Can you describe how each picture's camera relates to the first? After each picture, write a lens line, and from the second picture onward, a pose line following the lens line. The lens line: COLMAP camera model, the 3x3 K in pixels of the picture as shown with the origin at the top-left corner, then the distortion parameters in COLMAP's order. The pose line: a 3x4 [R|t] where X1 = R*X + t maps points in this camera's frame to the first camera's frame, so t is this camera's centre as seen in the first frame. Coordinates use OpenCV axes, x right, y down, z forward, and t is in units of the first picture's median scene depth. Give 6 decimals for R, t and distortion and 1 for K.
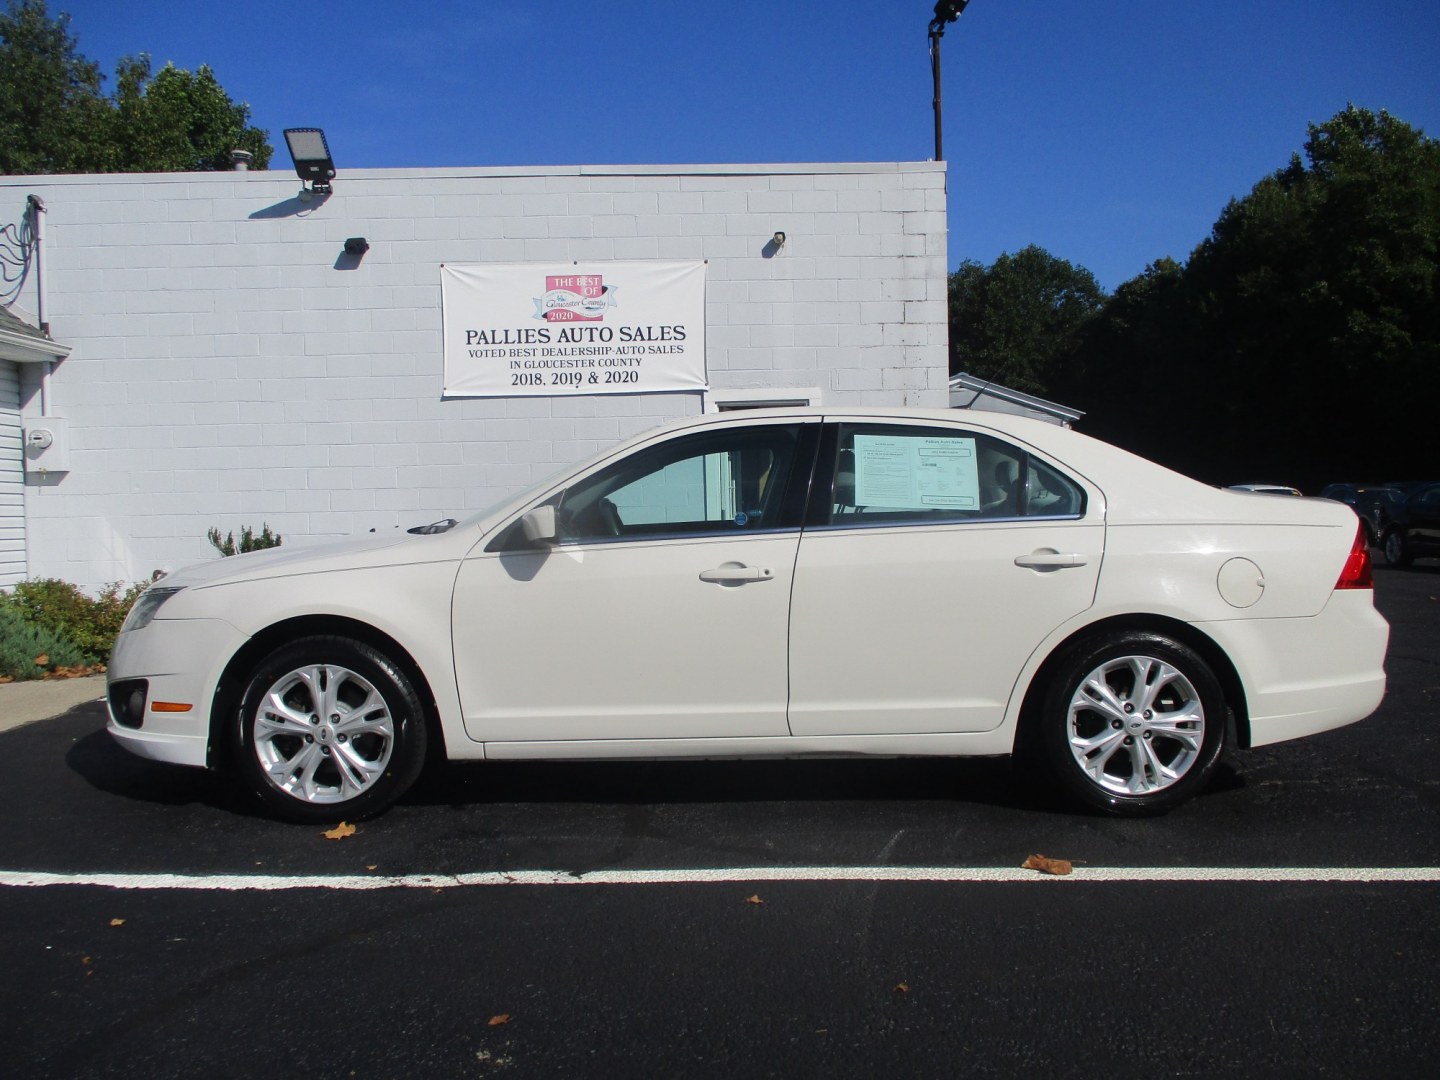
lens RADIAL K [[1193.5, 0, 720.0], [0, 1193.5, 540.0], [0, 0, 1]] dist [-0.034154, 0.011668]
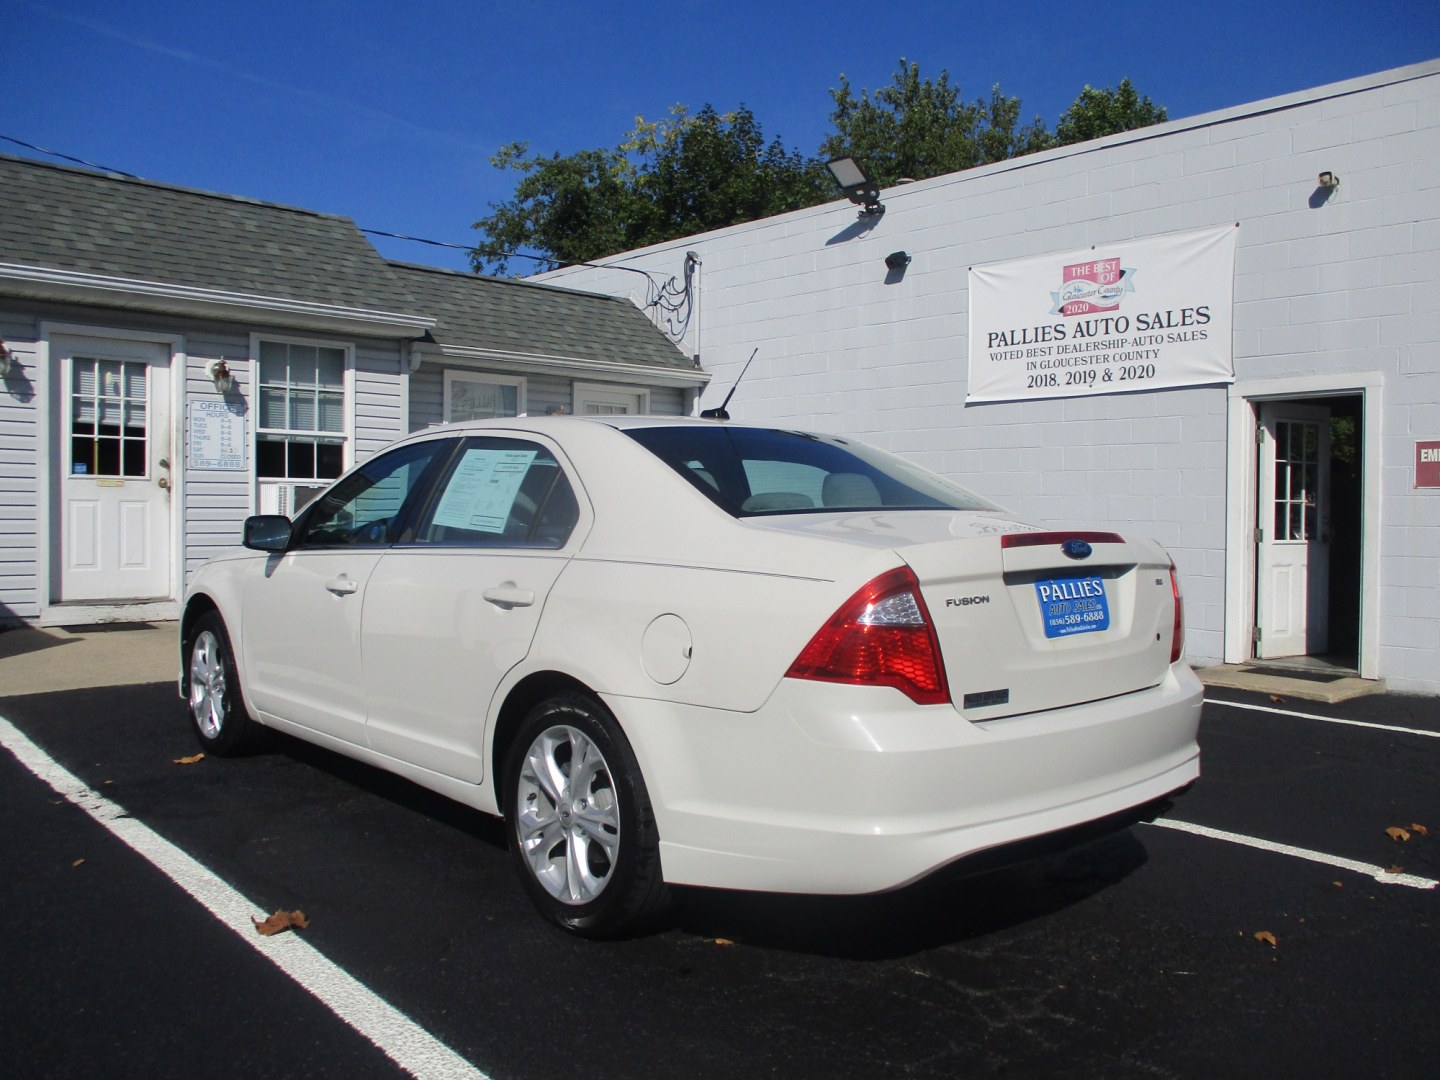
lens RADIAL K [[1193.5, 0, 720.0], [0, 1193.5, 540.0], [0, 0, 1]] dist [-0.034154, 0.011668]
pose [[0.662347, 0.044112, -0.747898, 0.369873], [-0.046440, 0.998763, 0.017780, -0.016173], [0.747757, 0.022955, 0.663576, 0.203574]]
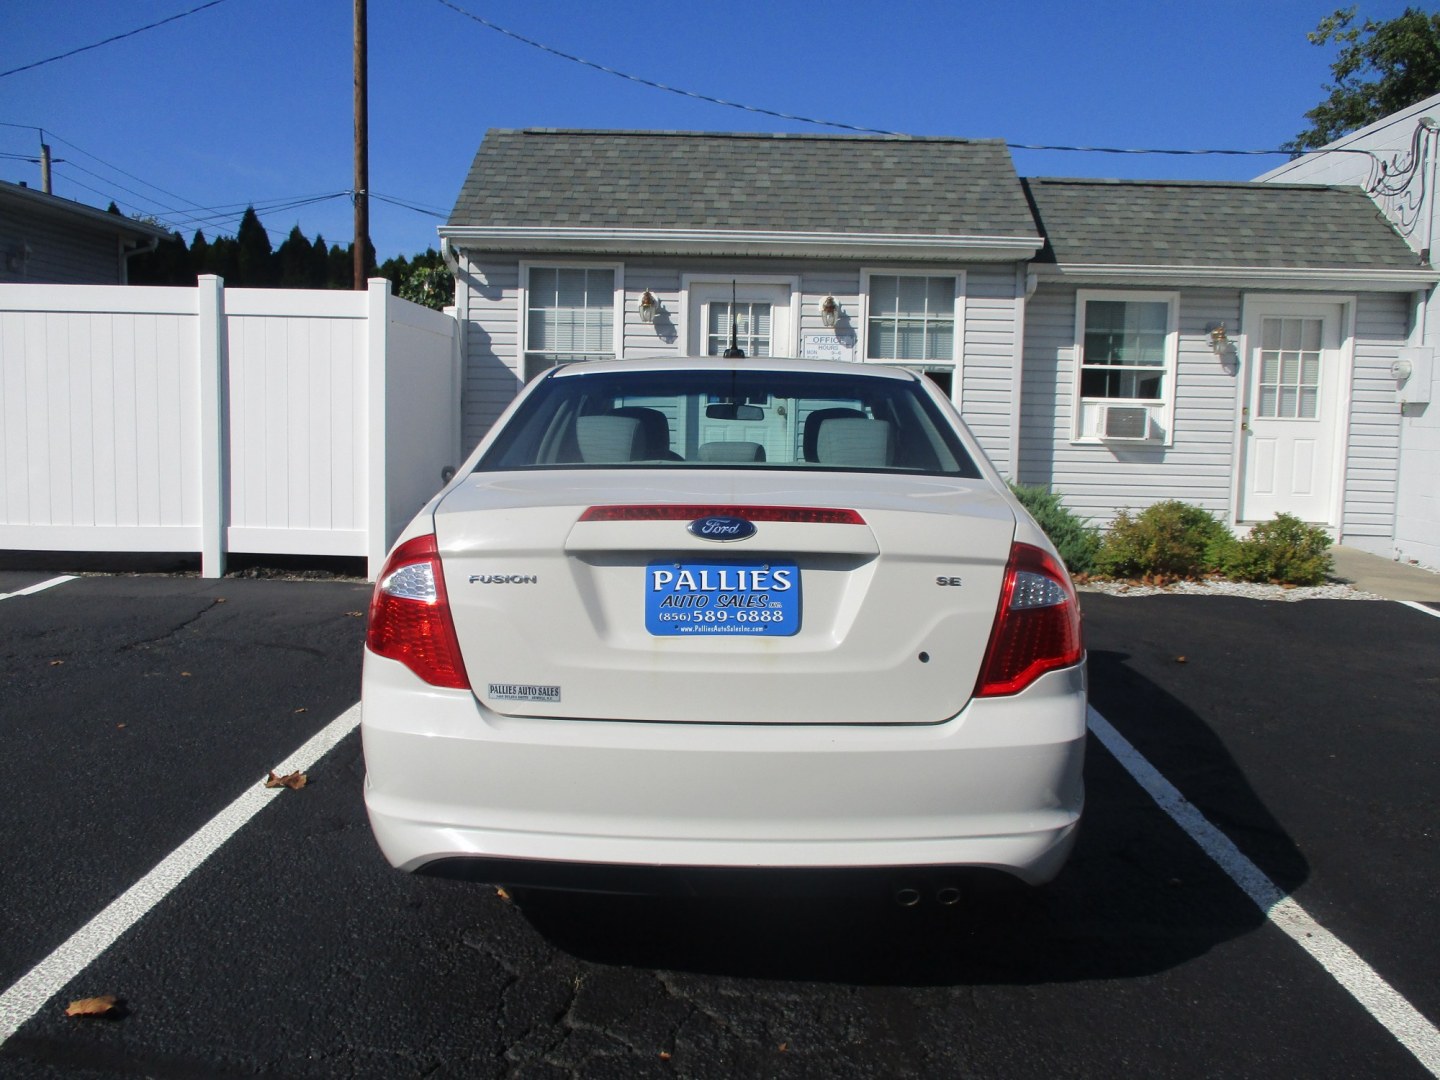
lens RADIAL K [[1193.5, 0, 720.0], [0, 1193.5, 540.0], [0, 0, 1]] dist [-0.034154, 0.011668]
pose [[-0.034170, 0.123357, -0.991774, 0.434273], [-0.051231, 0.990832, 0.125005, -0.038168], [0.998102, 0.055082, -0.027537, 0.456984]]
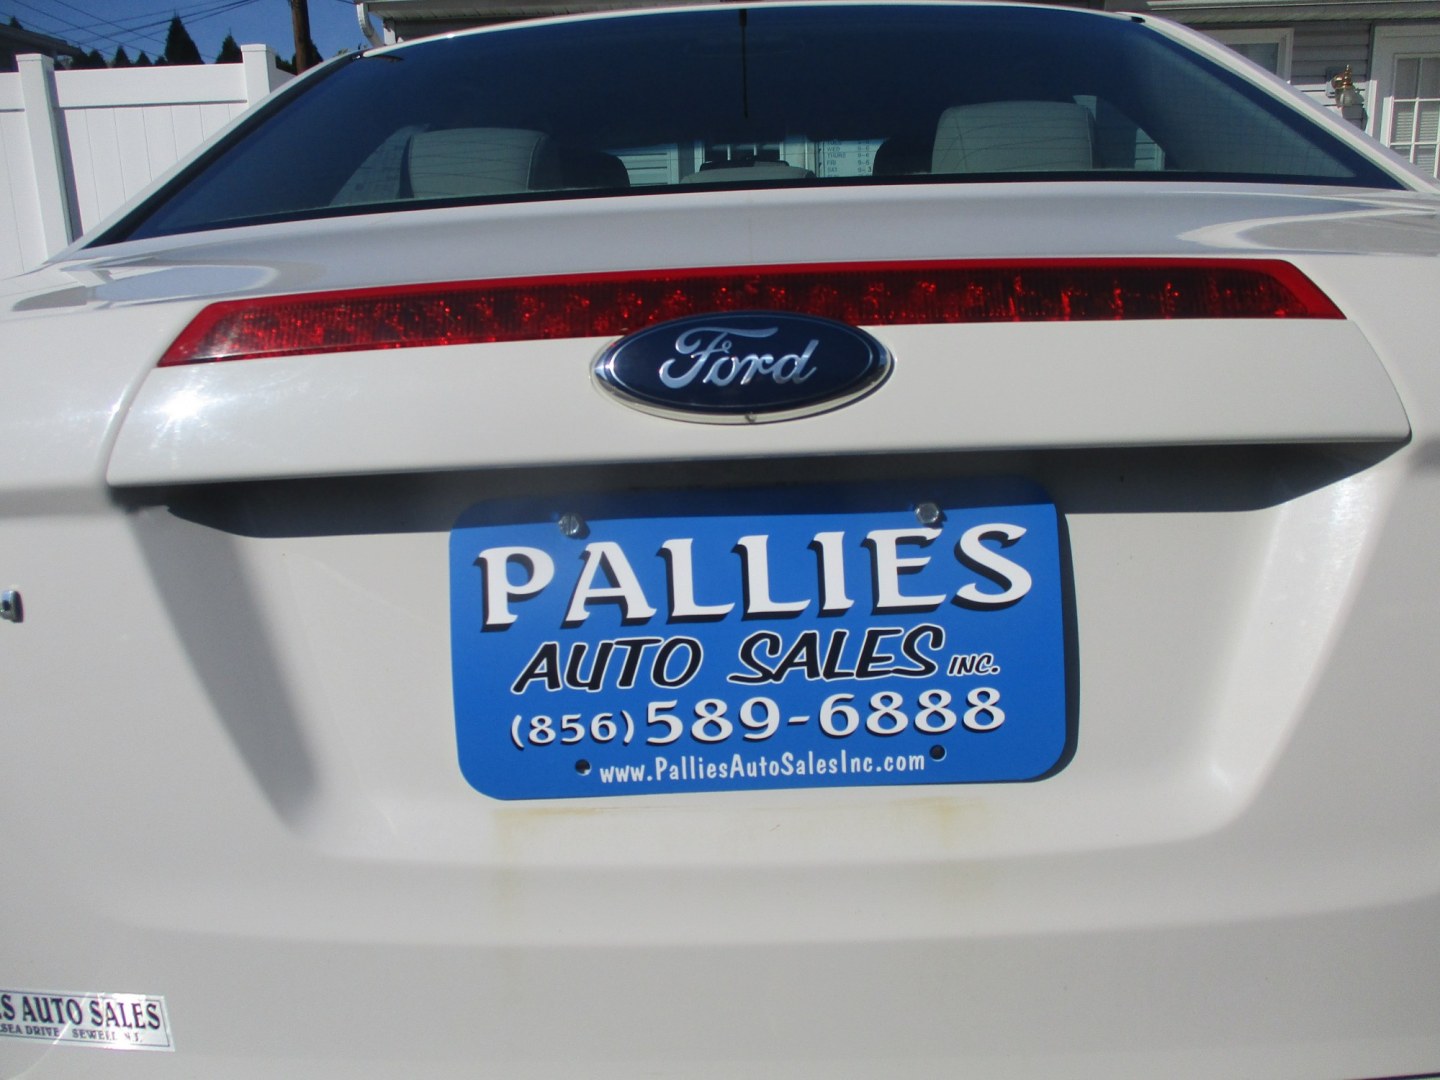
lens RADIAL K [[1193.5, 0, 720.0], [0, 1193.5, 540.0], [0, 0, 1]] dist [-0.034154, 0.011668]
pose [[-0.035674, 0.264276, -0.963787, 0.268456], [0.000512, 0.964406, 0.264426, -0.019203], [0.999363, 0.008939, -0.034540, 0.452045]]
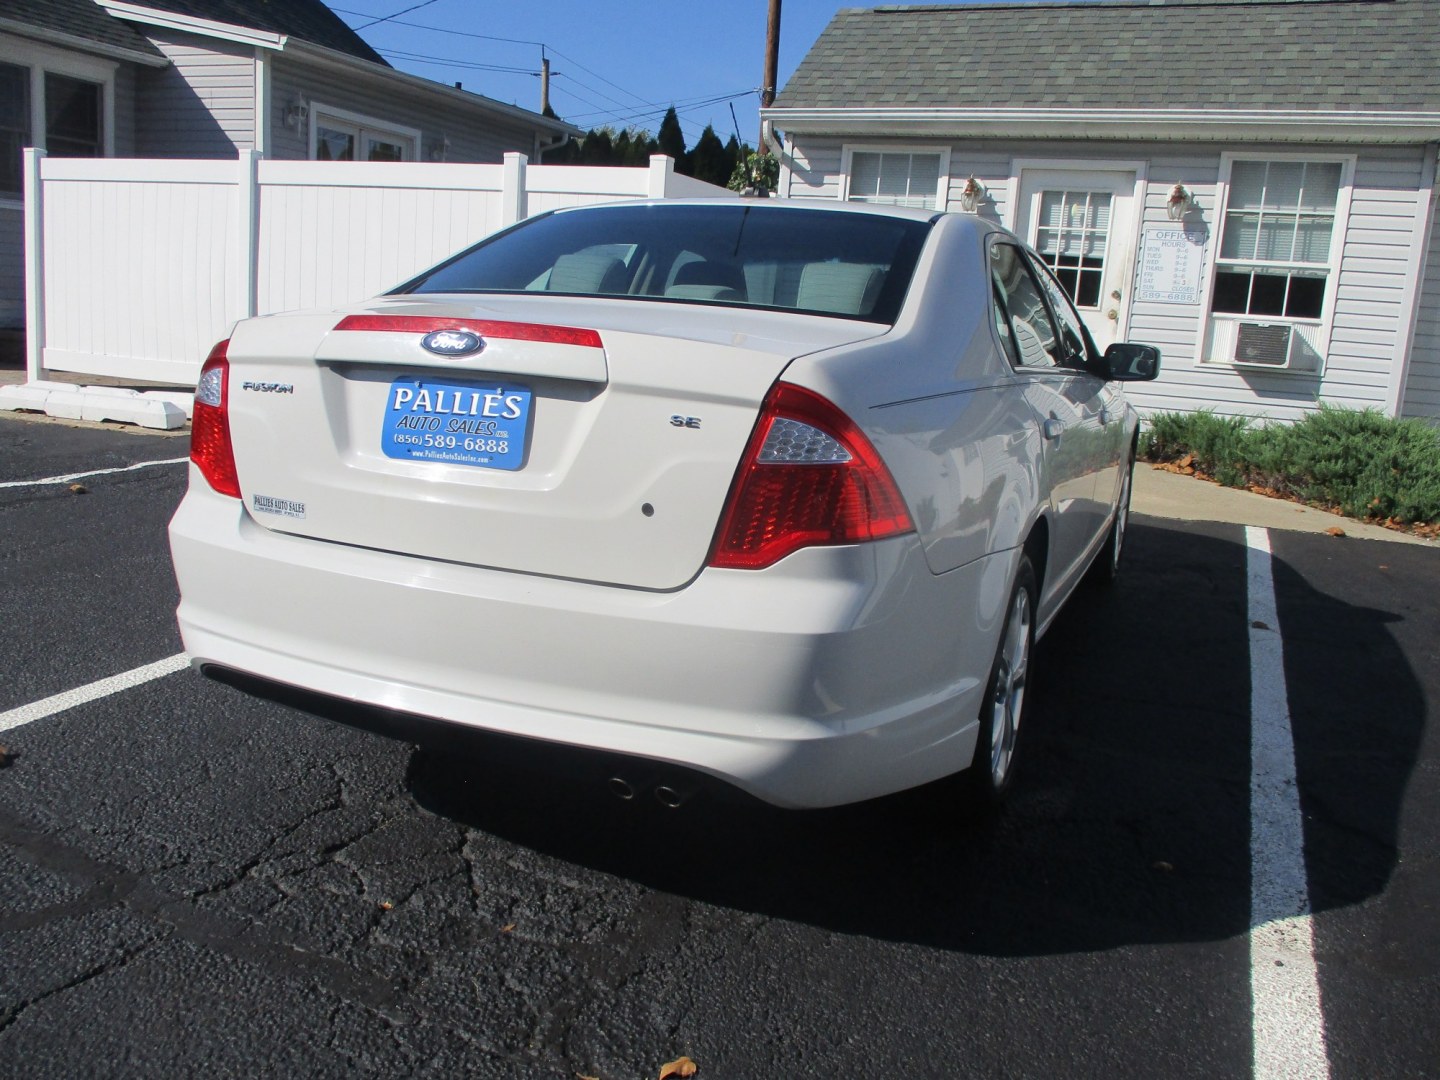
lens RADIAL K [[1193.5, 0, 720.0], [0, 1193.5, 540.0], [0, 0, 1]] dist [-0.034154, 0.011668]
pose [[-0.404339, 0.165865, -0.899444, 0.379738], [-0.086123, 0.972144, 0.217987, -0.027857], [0.910545, 0.165603, -0.378791, 0.570186]]
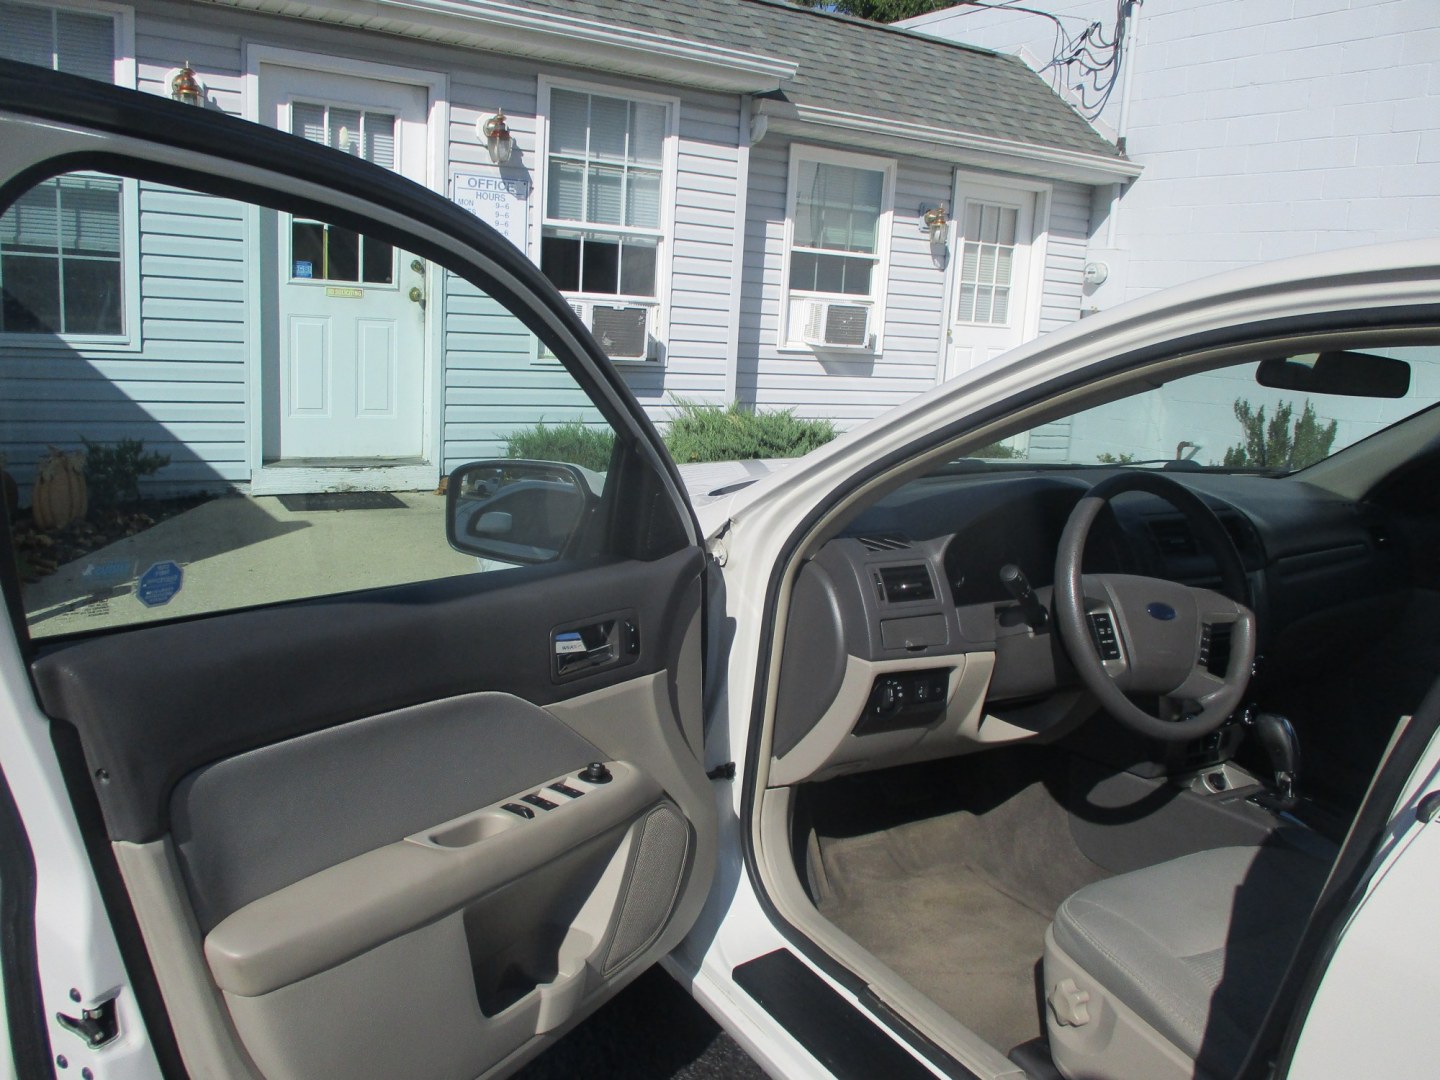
lens RADIAL K [[1193.5, 0, 720.0], [0, 1193.5, 540.0], [0, 0, 1]] dist [-0.034154, 0.011668]
pose [[0.513223, 0.207372, -0.832826, 0.061961], [-0.094455, 0.978124, 0.185344, -0.027957], [0.853042, -0.016458, 0.521583, 0.286836]]
